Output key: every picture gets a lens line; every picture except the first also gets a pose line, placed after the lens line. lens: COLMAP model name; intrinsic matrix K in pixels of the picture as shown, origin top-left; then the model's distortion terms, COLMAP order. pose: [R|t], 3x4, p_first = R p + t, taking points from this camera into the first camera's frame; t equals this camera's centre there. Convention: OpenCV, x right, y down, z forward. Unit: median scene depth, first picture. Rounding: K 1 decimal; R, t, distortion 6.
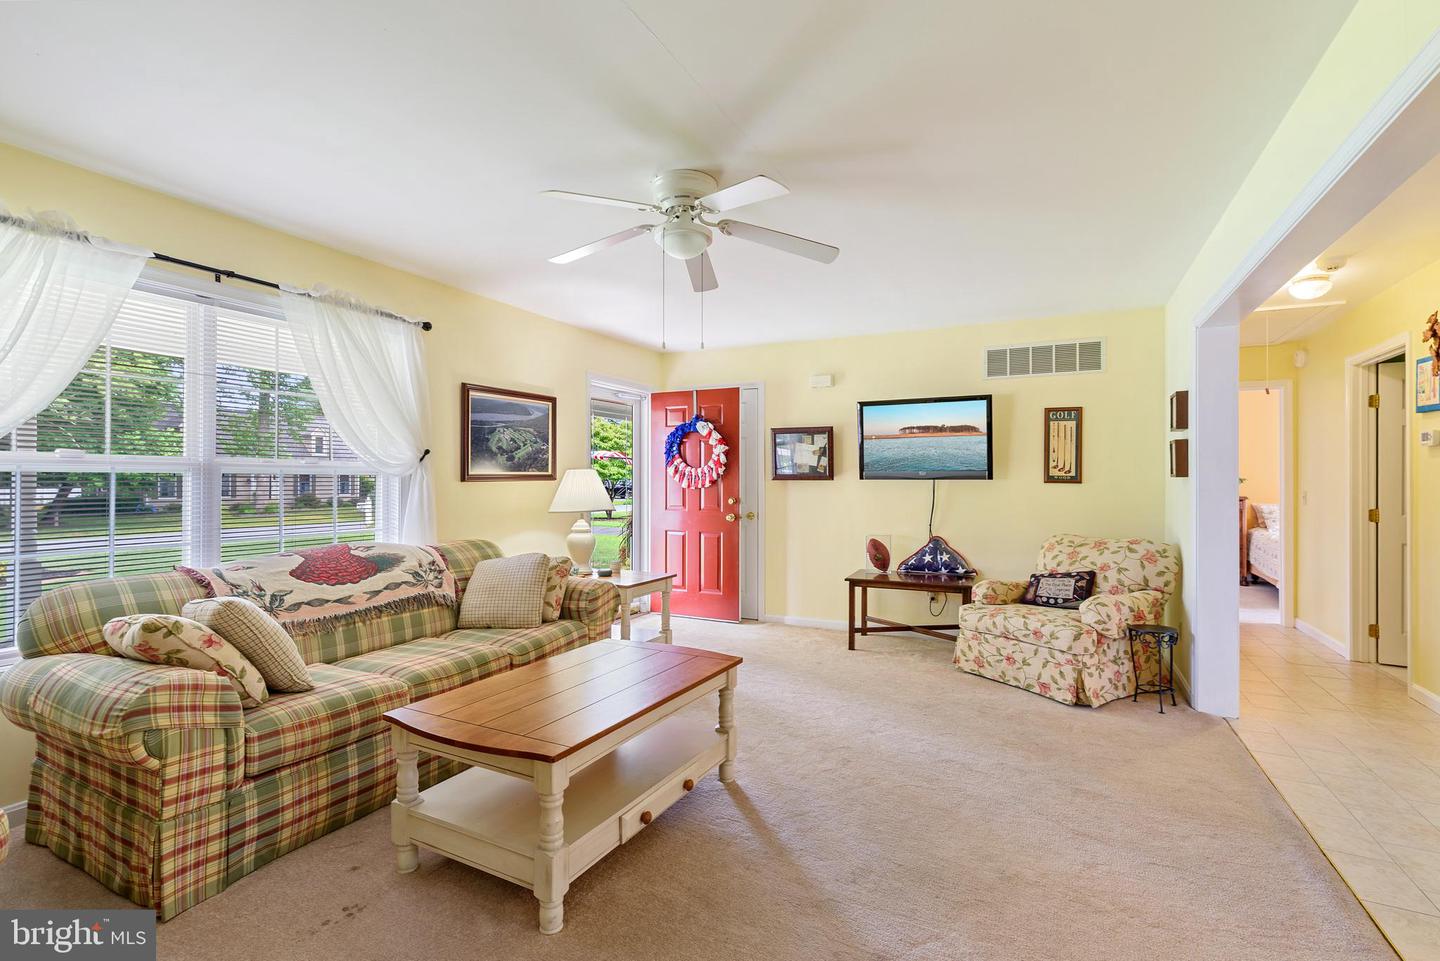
lens RADIAL K [[662.1, 0, 719.1], [0, 662.1, 479.3], [0, 0, 1]] dist [0.000557, 0.000631]
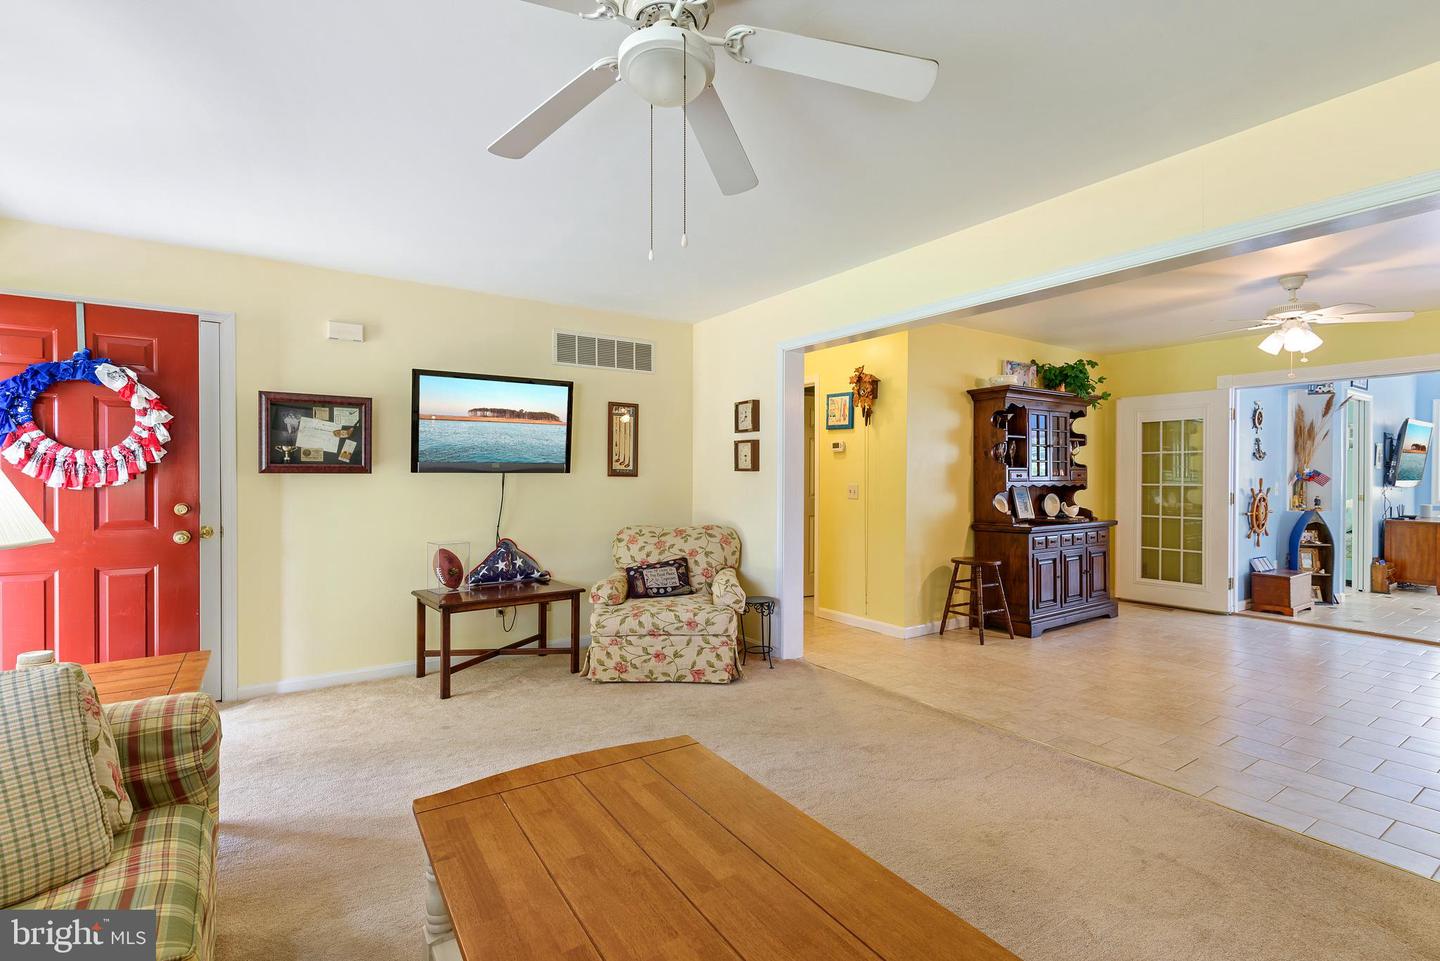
lens RADIAL K [[662.1, 0, 722.0], [0, 662.1, 481.3], [0, 0, 1]] dist [0.000557, 0.000631]
pose [[0.492769, -0.008571, 0.870118, -0.288085], [-0.002027, 0.999937, 0.010998, 0.001572], [-0.870158, -0.007183, 0.492721, 0.343310]]
